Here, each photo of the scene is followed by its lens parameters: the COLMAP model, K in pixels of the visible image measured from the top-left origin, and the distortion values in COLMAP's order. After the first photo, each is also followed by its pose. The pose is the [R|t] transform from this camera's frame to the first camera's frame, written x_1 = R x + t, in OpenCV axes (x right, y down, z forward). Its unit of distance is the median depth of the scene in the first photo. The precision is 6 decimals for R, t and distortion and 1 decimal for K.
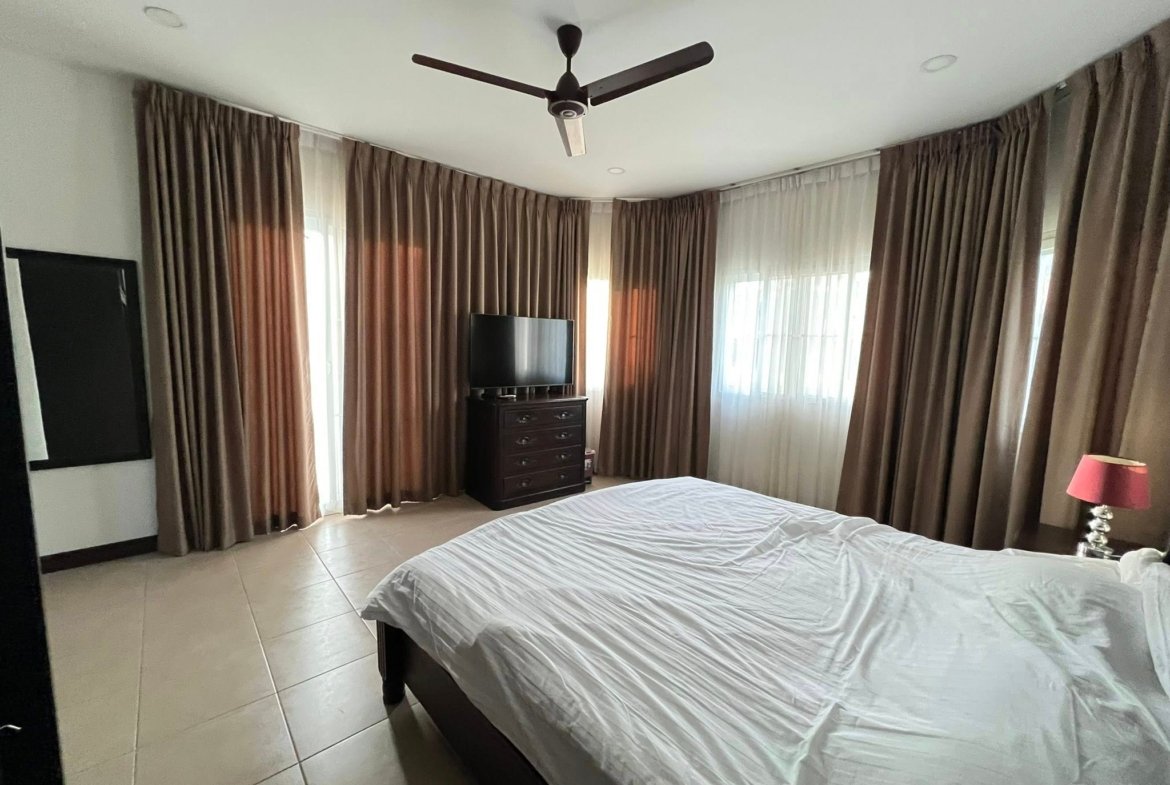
lens RADIAL K [[475.8, 0, 585.0], [0, 475.8, 392.5], [0, 0, 1]] dist [0.000069, -0.000065]
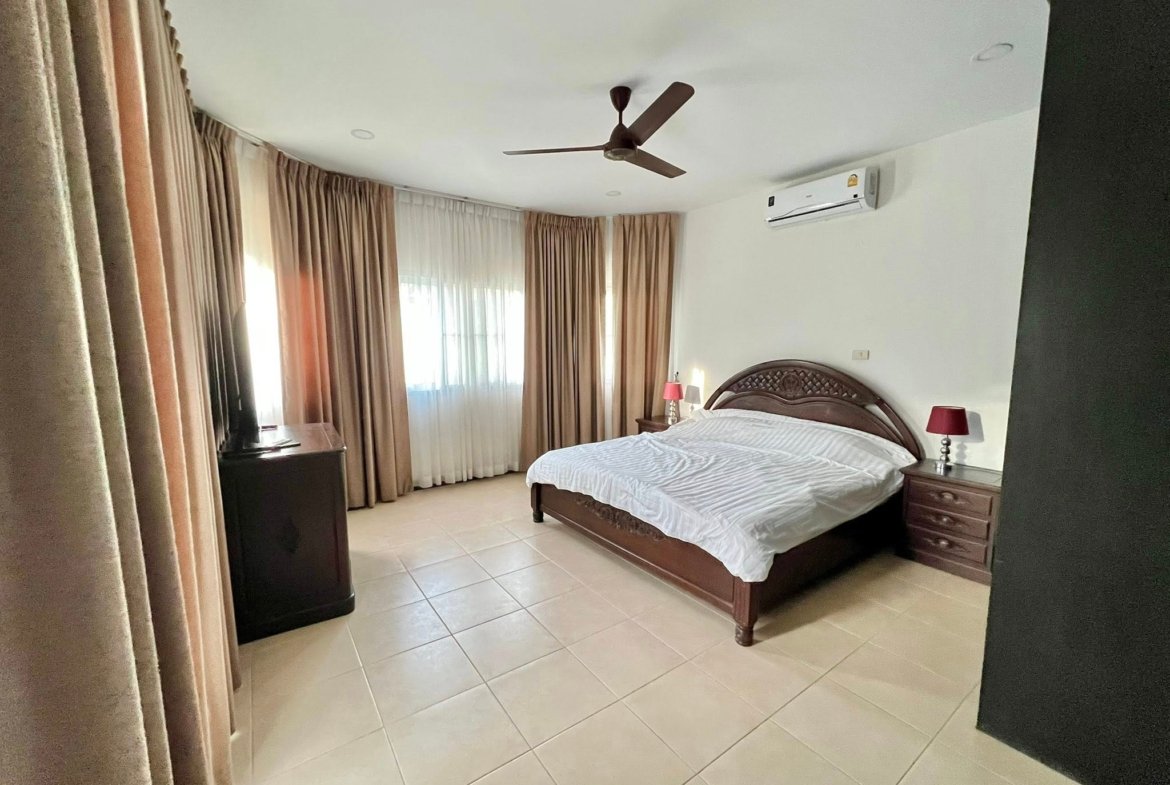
lens RADIAL K [[475.8, 0, 585.0], [0, 475.8, 392.5], [0, 0, 1]] dist [0.000069, -0.000065]
pose [[0.101694, -0.145837, 0.984068, -1.325638], [0.116051, 0.984182, 0.133861, -0.178662], [-0.988023, 0.100589, 0.117010, 1.008904]]
